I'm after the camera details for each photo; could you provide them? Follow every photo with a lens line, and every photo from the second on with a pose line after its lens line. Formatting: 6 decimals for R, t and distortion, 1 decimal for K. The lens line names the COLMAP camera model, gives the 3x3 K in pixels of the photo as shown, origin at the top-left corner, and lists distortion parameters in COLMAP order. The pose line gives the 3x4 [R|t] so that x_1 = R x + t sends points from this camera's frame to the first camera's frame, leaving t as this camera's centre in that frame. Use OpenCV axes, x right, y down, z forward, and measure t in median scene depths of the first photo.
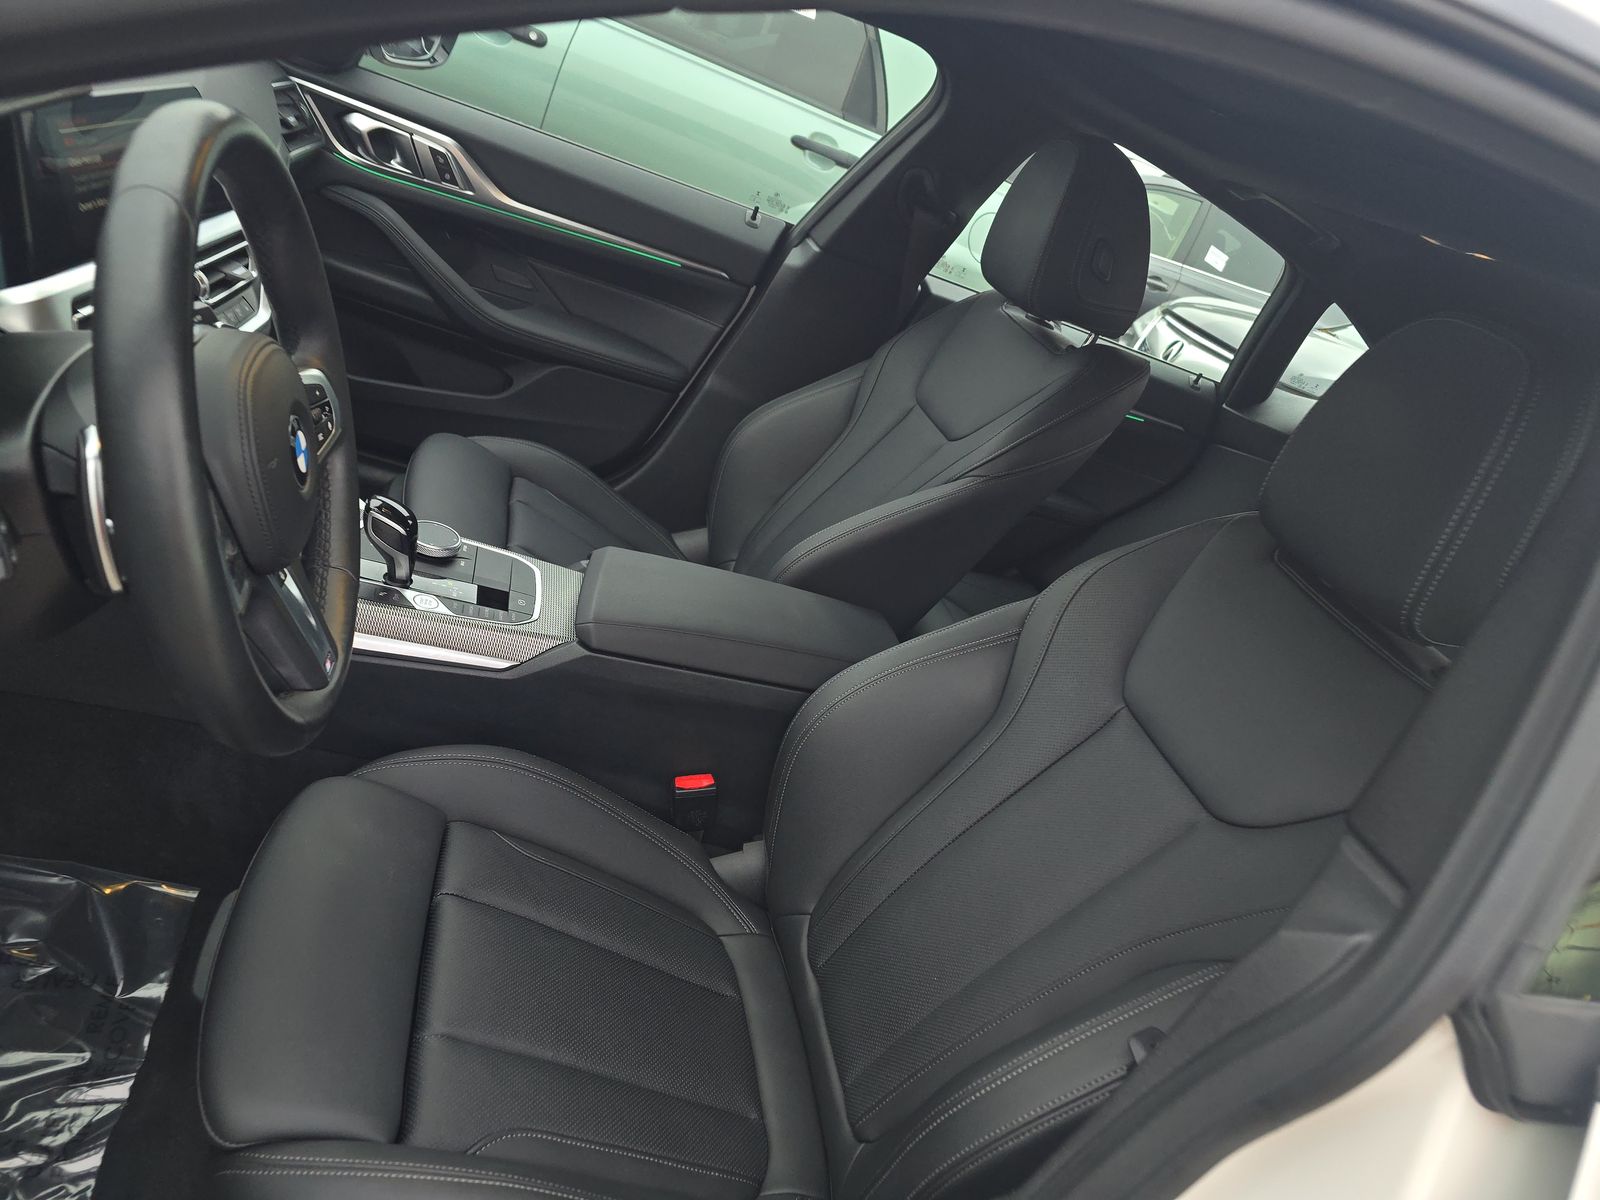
lens RADIAL K [[1066.2, 0, 800.0], [0, 1066.2, 600.0], [0, 0, 1]] dist [0.020021, -0.004588]
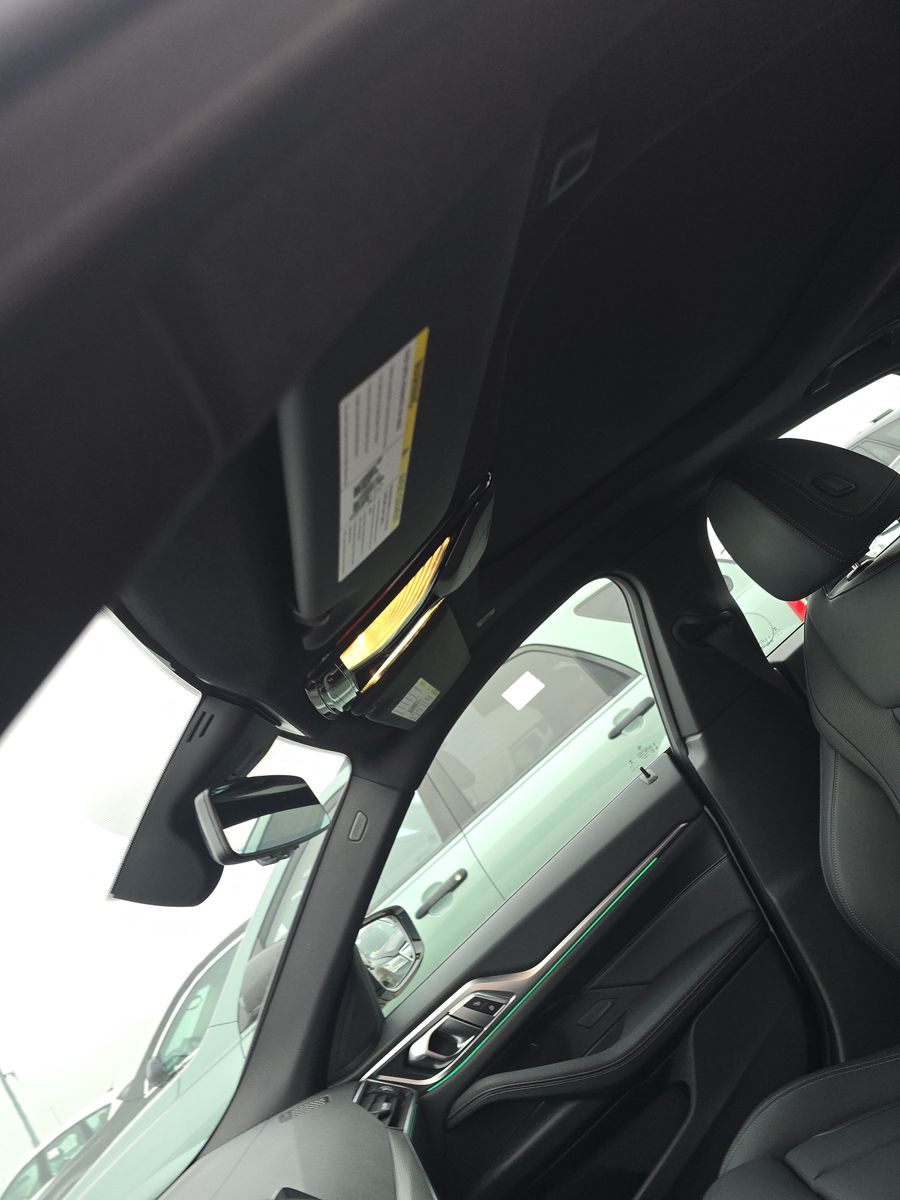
lens RADIAL K [[799.6, 0, 450.0], [0, 799.6, 600.0], [0, 0, 1]] dist [0.020021, -0.004588]
pose [[0.463384, -0.883249, 0.071736, -0.037205], [0.713349, 0.323768, -0.621537, -0.047194], [0.525746, 0.339182, 0.780094, 0.183727]]
